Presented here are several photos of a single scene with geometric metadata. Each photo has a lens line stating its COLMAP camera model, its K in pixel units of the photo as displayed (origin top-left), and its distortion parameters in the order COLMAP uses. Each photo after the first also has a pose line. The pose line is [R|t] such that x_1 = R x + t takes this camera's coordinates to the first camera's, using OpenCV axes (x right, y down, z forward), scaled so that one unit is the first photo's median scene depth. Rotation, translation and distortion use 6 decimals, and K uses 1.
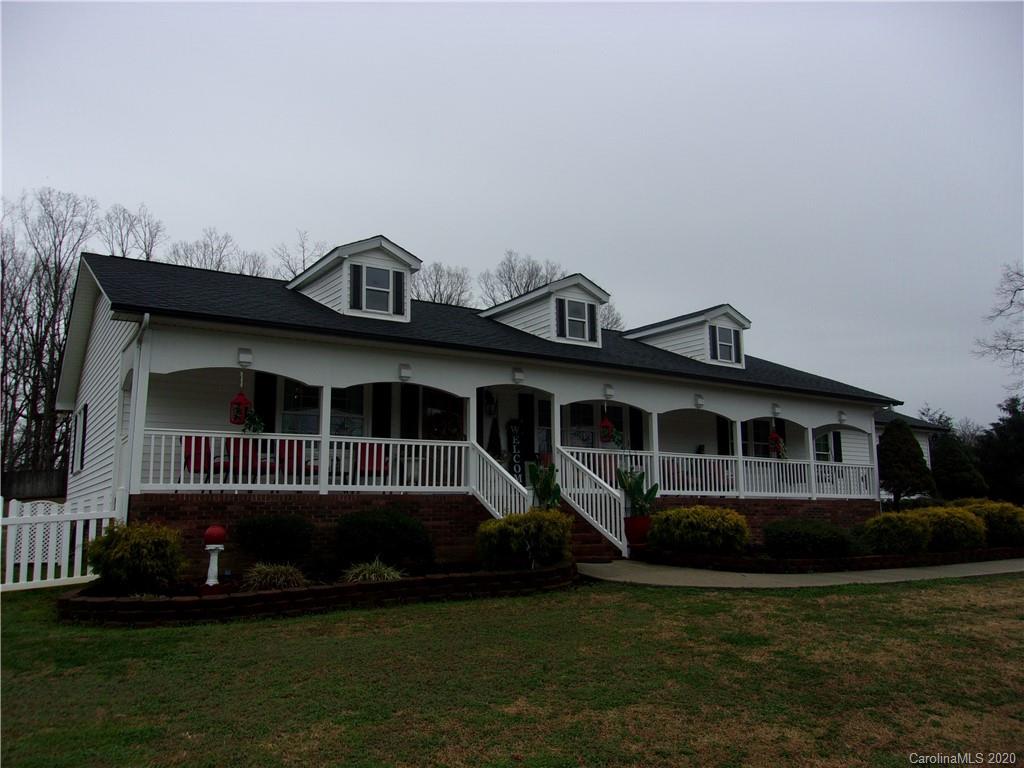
lens RADIAL K [[820.9, 0, 510.1], [0, 820.9, 389.9], [0, 0, 1]] dist [0.004809, 0.060753]
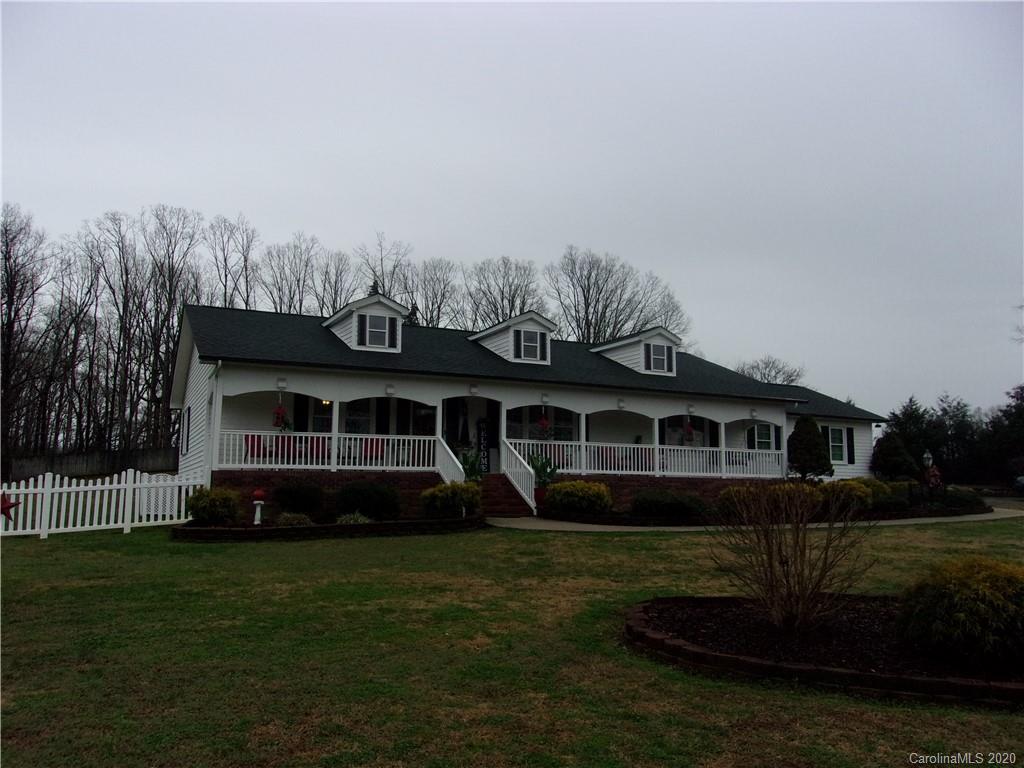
lens RADIAL K [[820.9, 0, 510.1], [0, 820.9, 389.9], [0, 0, 1]] dist [0.004809, 0.060753]
pose [[0.993637, -0.004429, -0.112546, 0.228824], [0.007357, 0.999645, 0.025614, -0.052215], [0.112393, -0.026279, 0.993316, -0.405274]]
